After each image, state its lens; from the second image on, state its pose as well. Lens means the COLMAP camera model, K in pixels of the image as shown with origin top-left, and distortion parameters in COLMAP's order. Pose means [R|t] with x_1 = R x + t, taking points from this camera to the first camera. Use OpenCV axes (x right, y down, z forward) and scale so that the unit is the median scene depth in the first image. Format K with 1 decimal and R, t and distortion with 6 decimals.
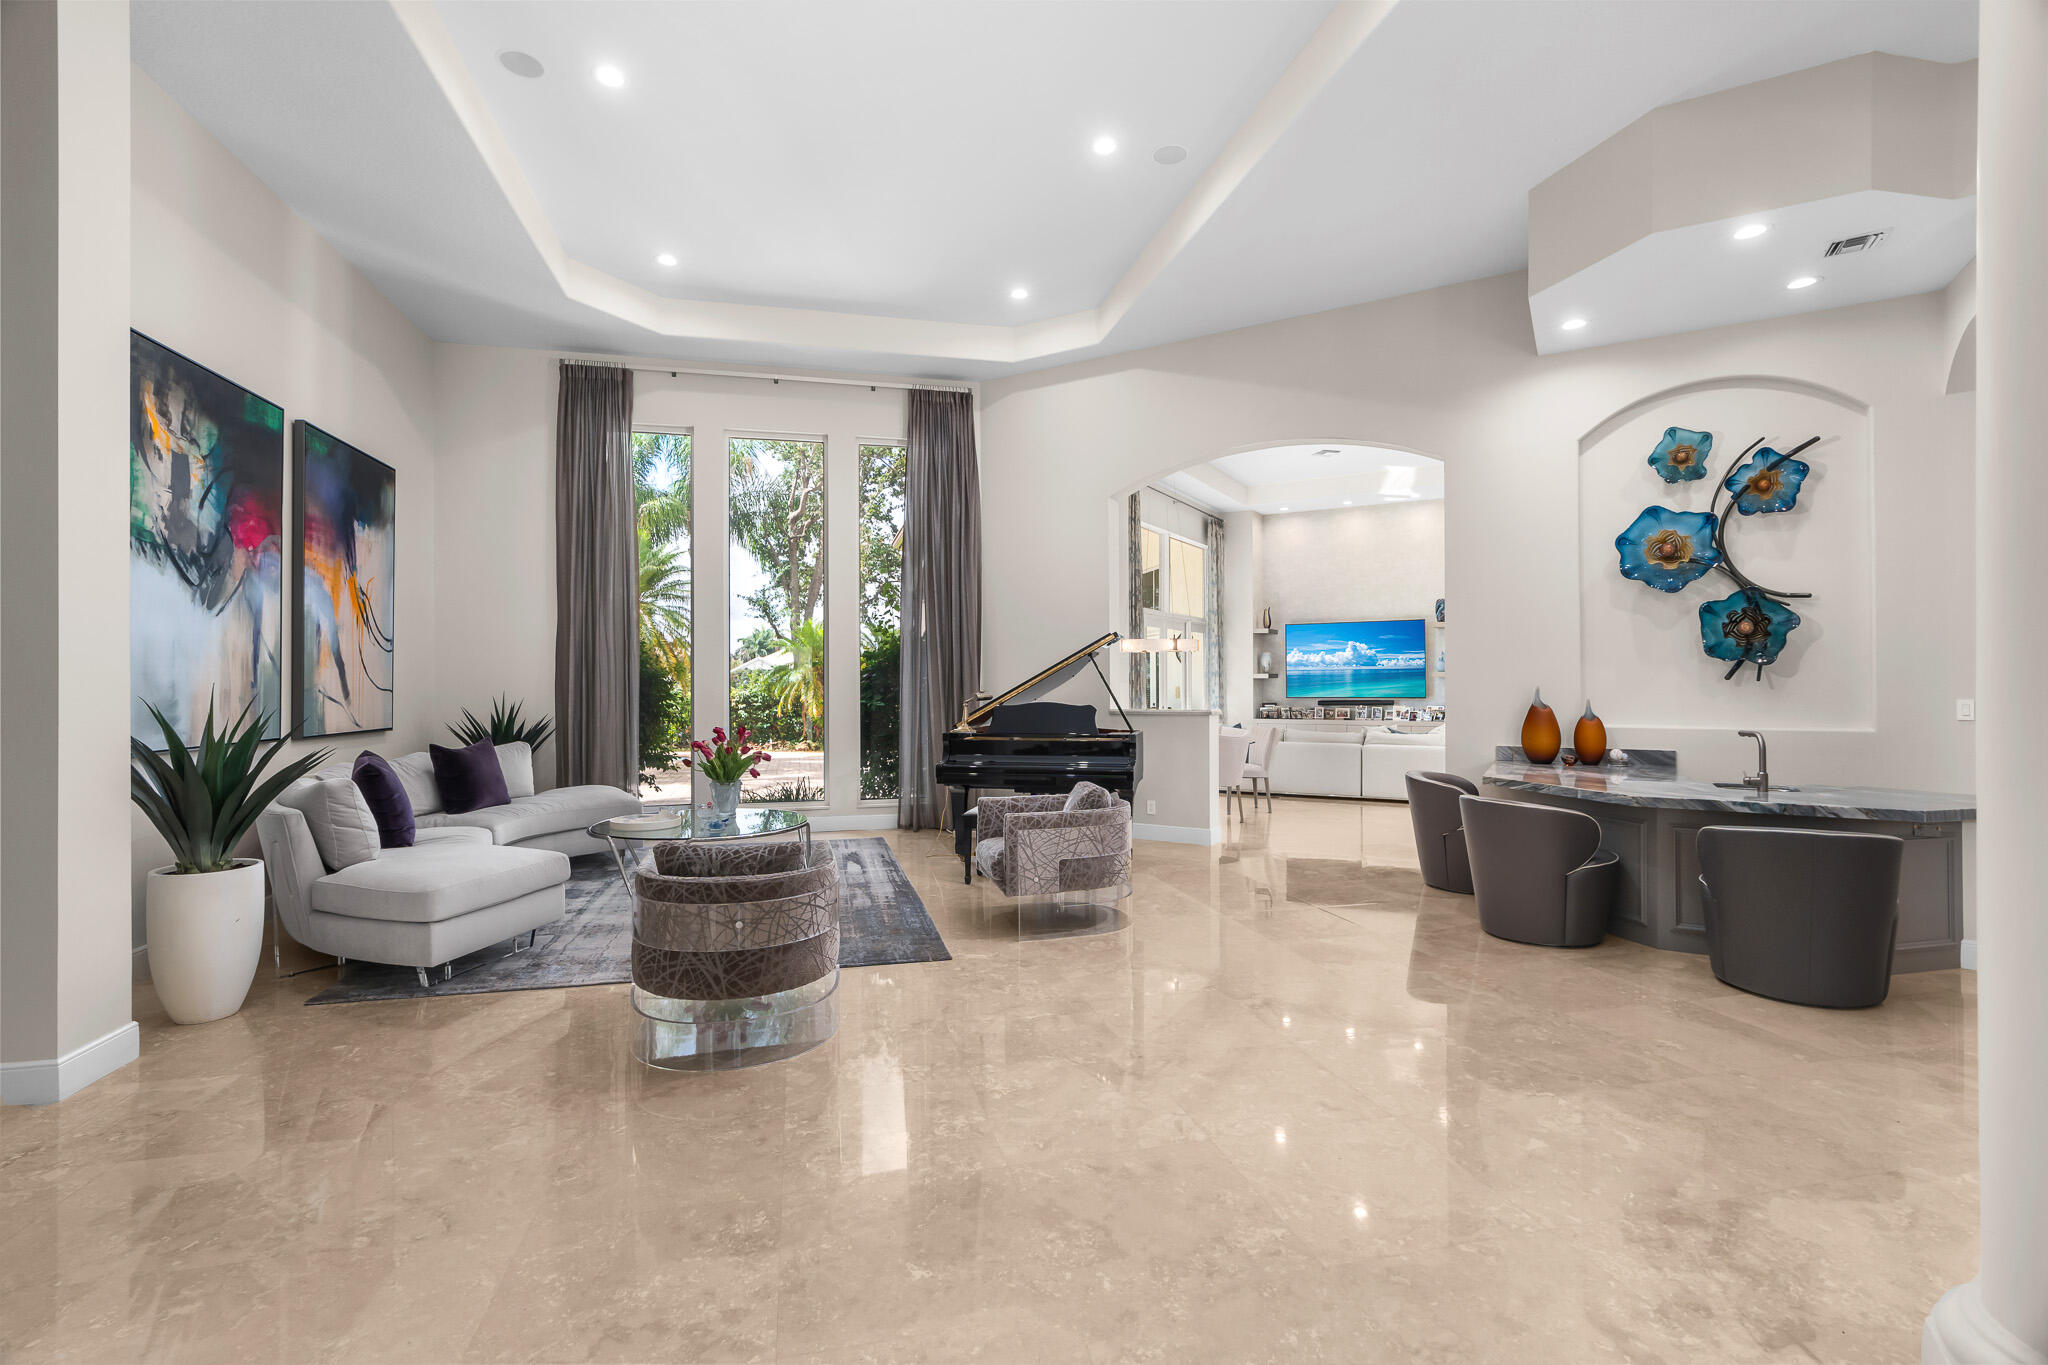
lens RADIAL K [[938.3, 0, 1019.6], [0, 938.3, 675.1], [0, 0, 1]] dist [0.001892, 0.000902]
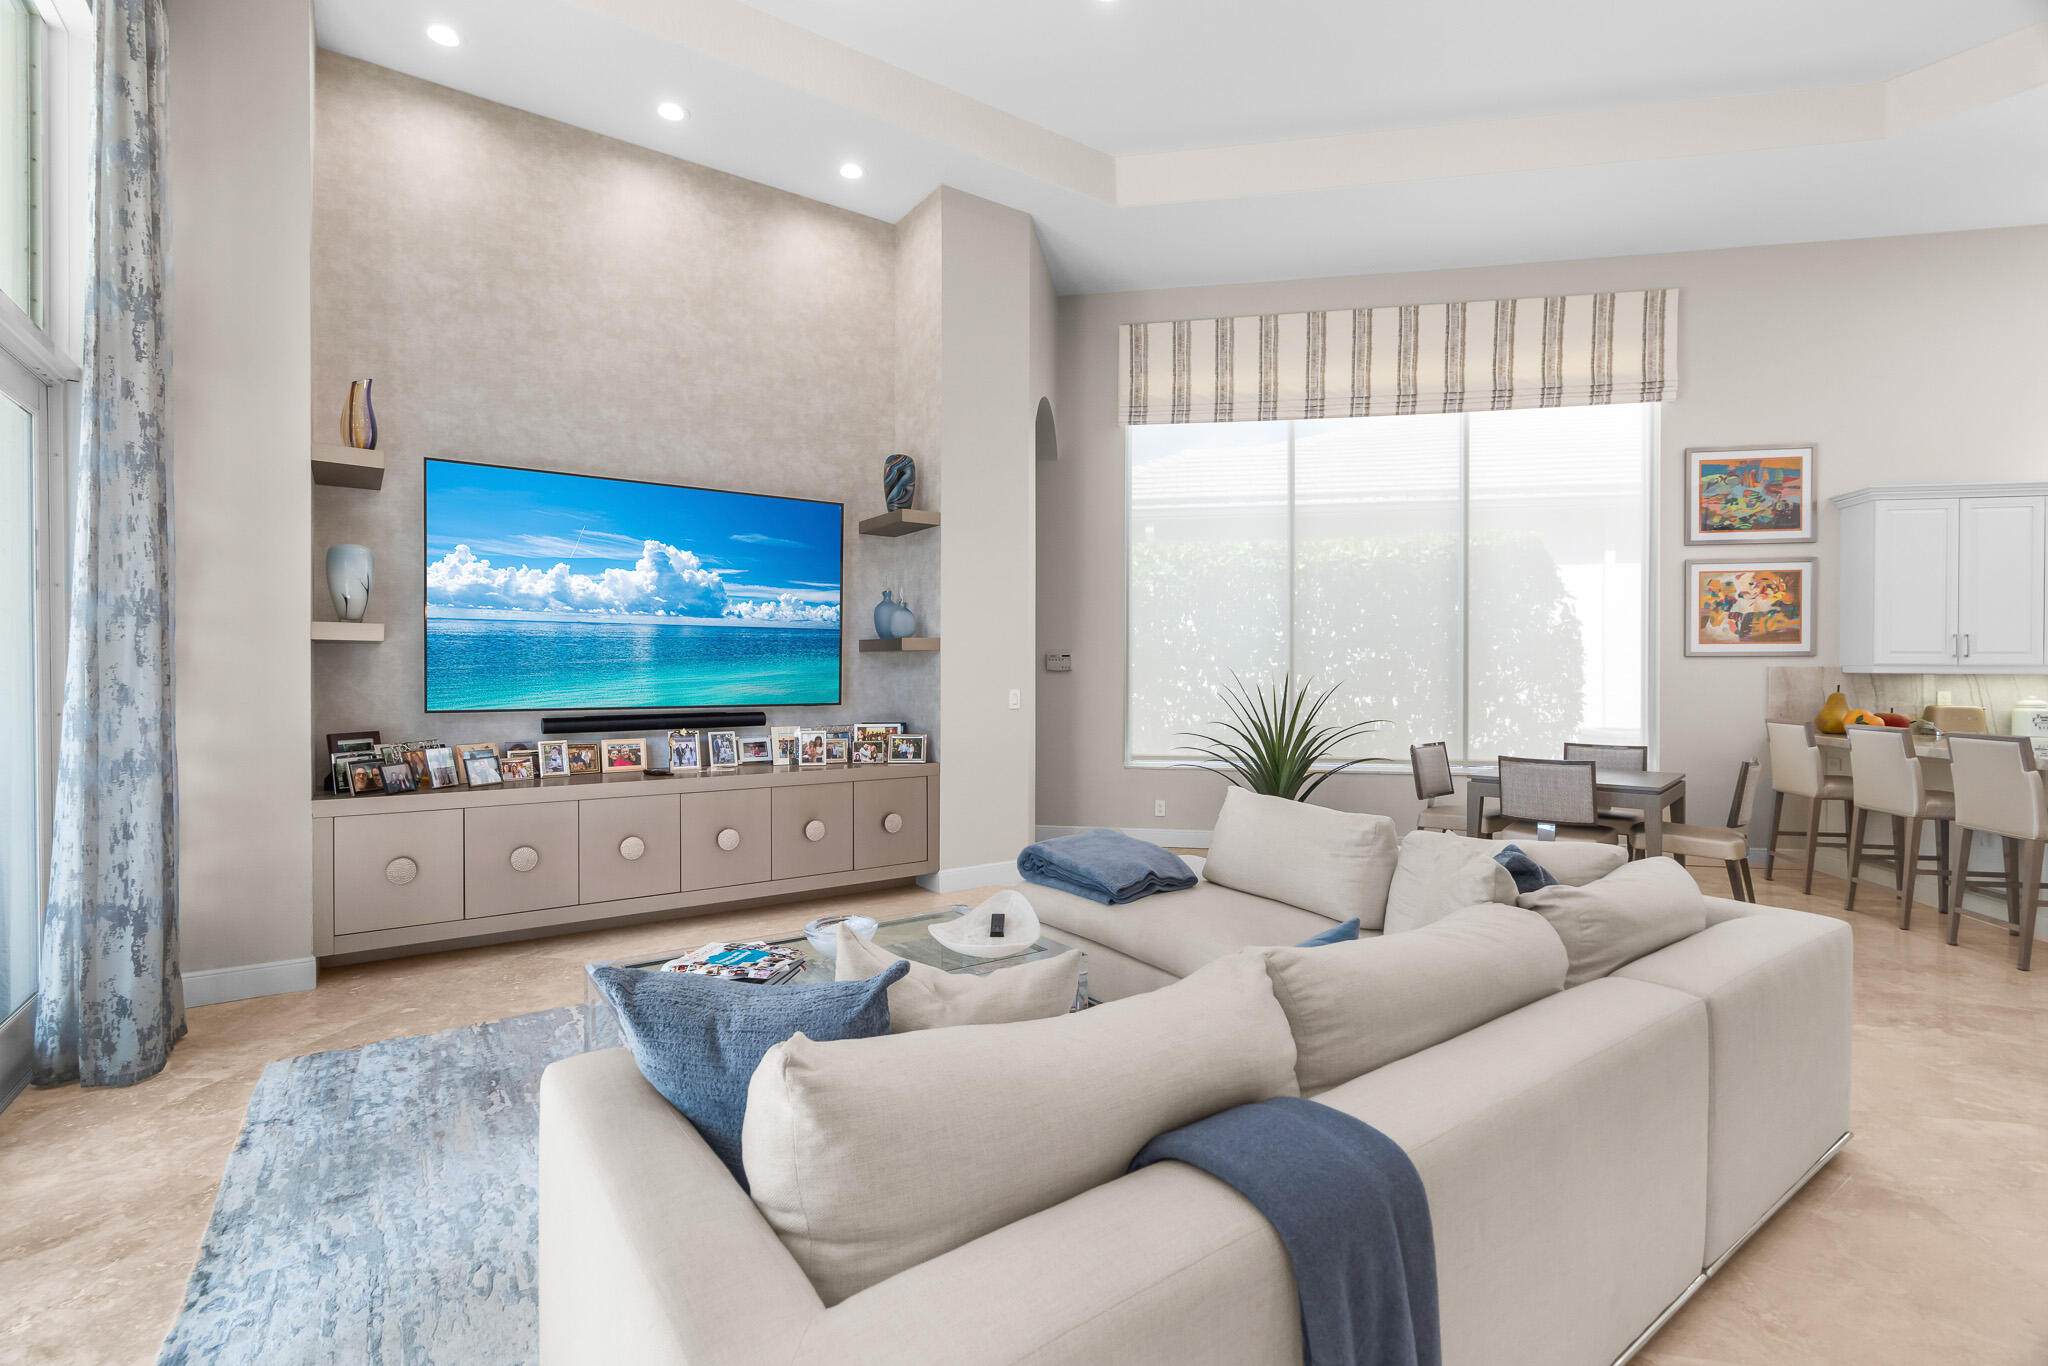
lens RADIAL K [[938.3, 0, 1019.6], [0, 938.3, 675.6], [0, 0, 1]] dist [0.001892, 0.000902]
pose [[0.400265, 0.003996, 0.916391, 0.231735], [-0.008249, 0.999966, -0.000757, 0.027639], [-0.916362, -0.007256, 0.400284, 1.766963]]
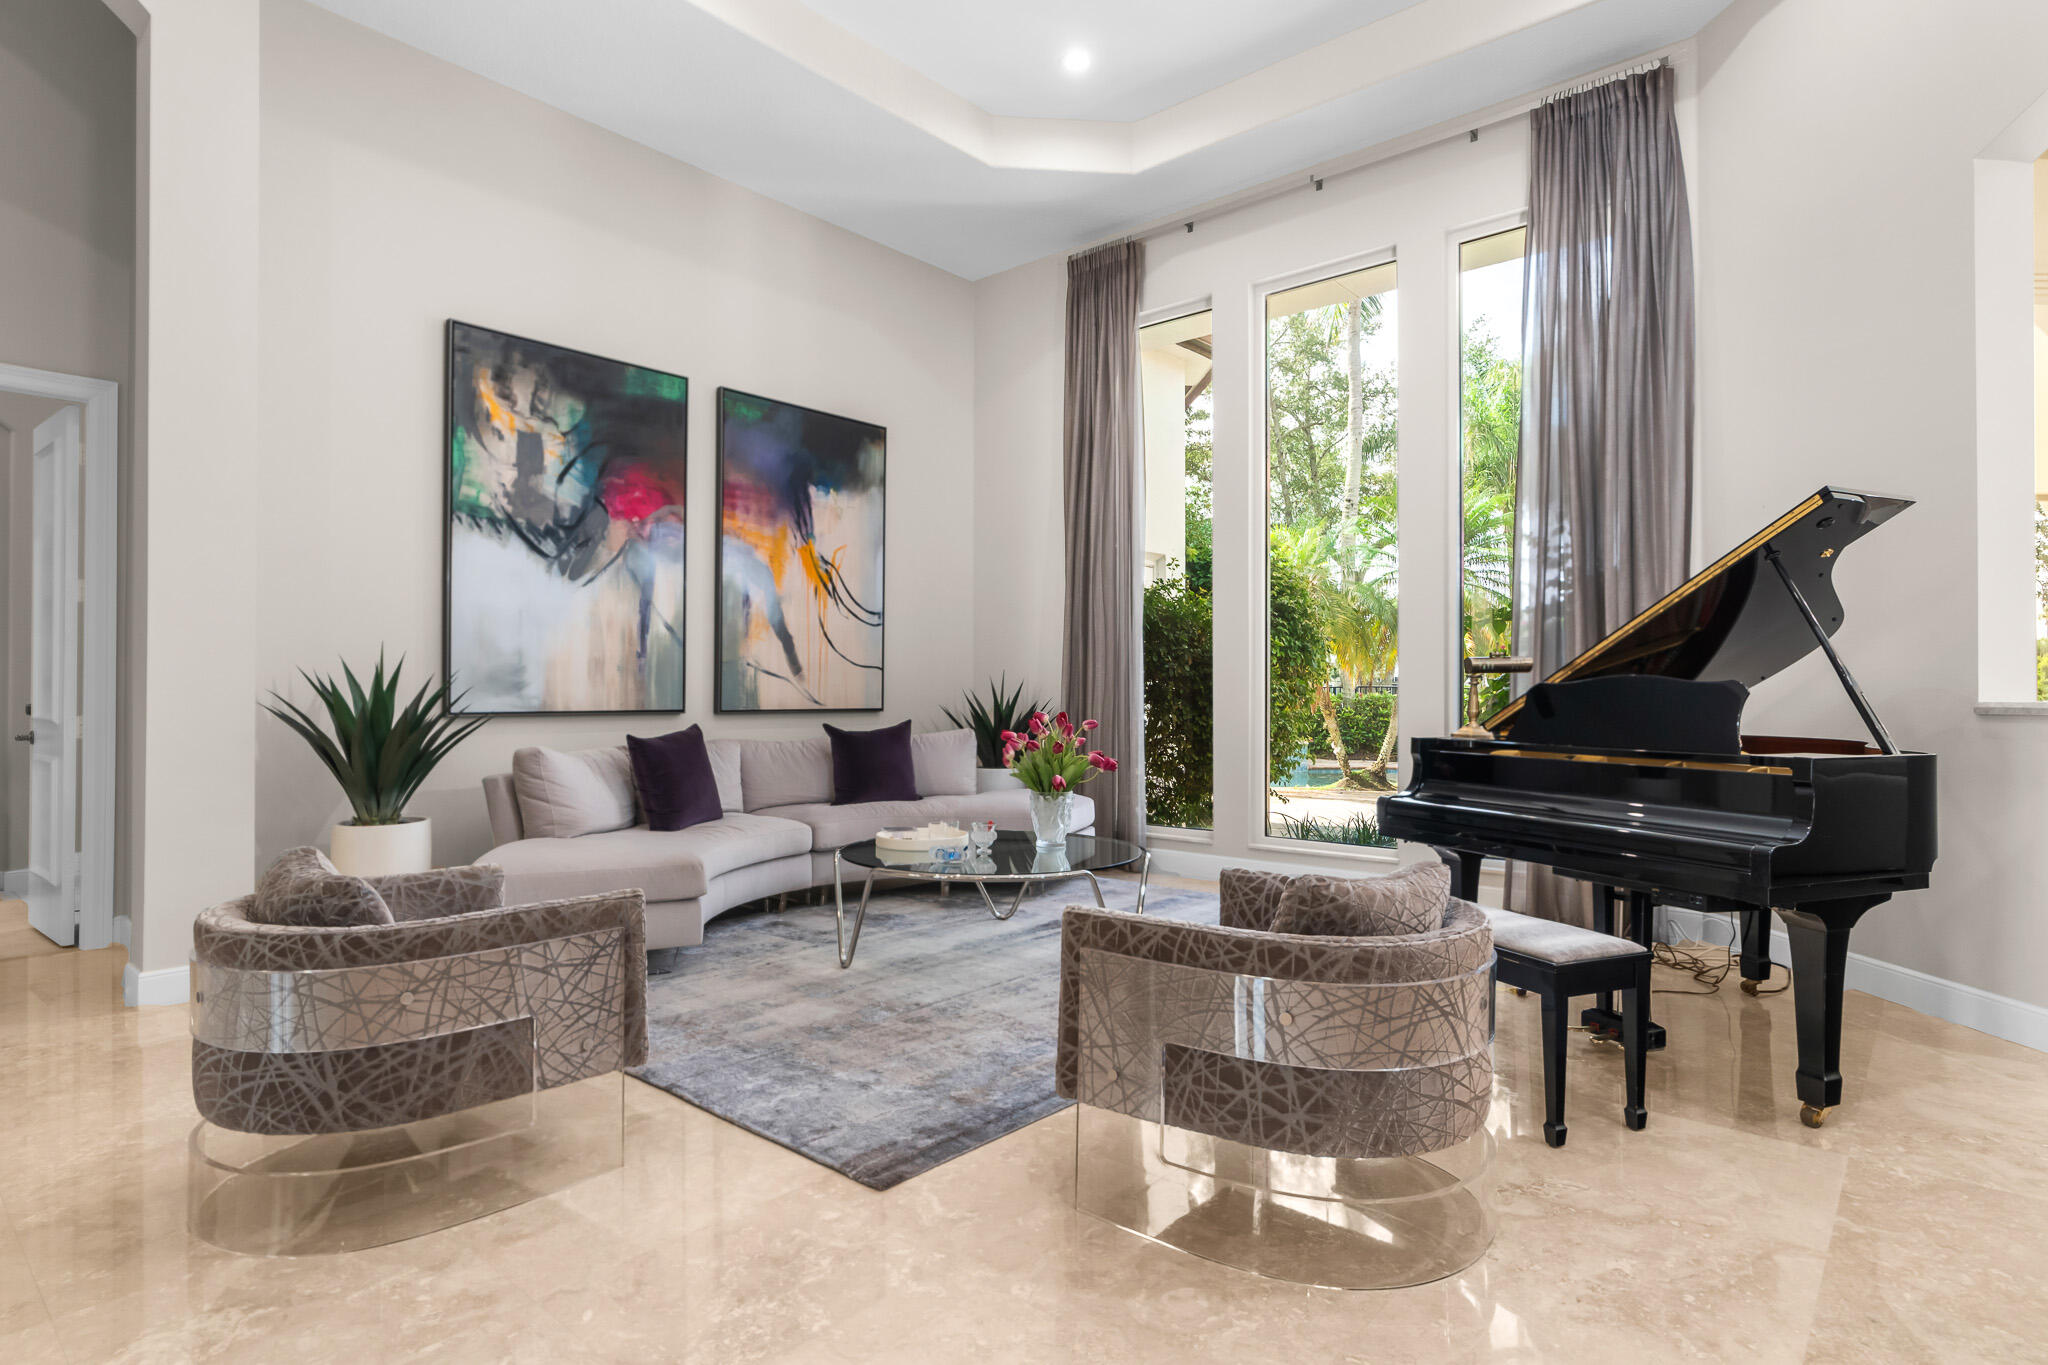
lens RADIAL K [[1093.8, 0, 1024.0], [0, 1093.8, 682.5], [0, 0, 1]] dist [0.002310, 0.000013]
pose [[0.576677, -0.000860, -0.816972, 0.313923], [0.002365, 0.999997, 0.000617, 0.033277], [0.816969, -0.002288, 0.576677, 0.544011]]
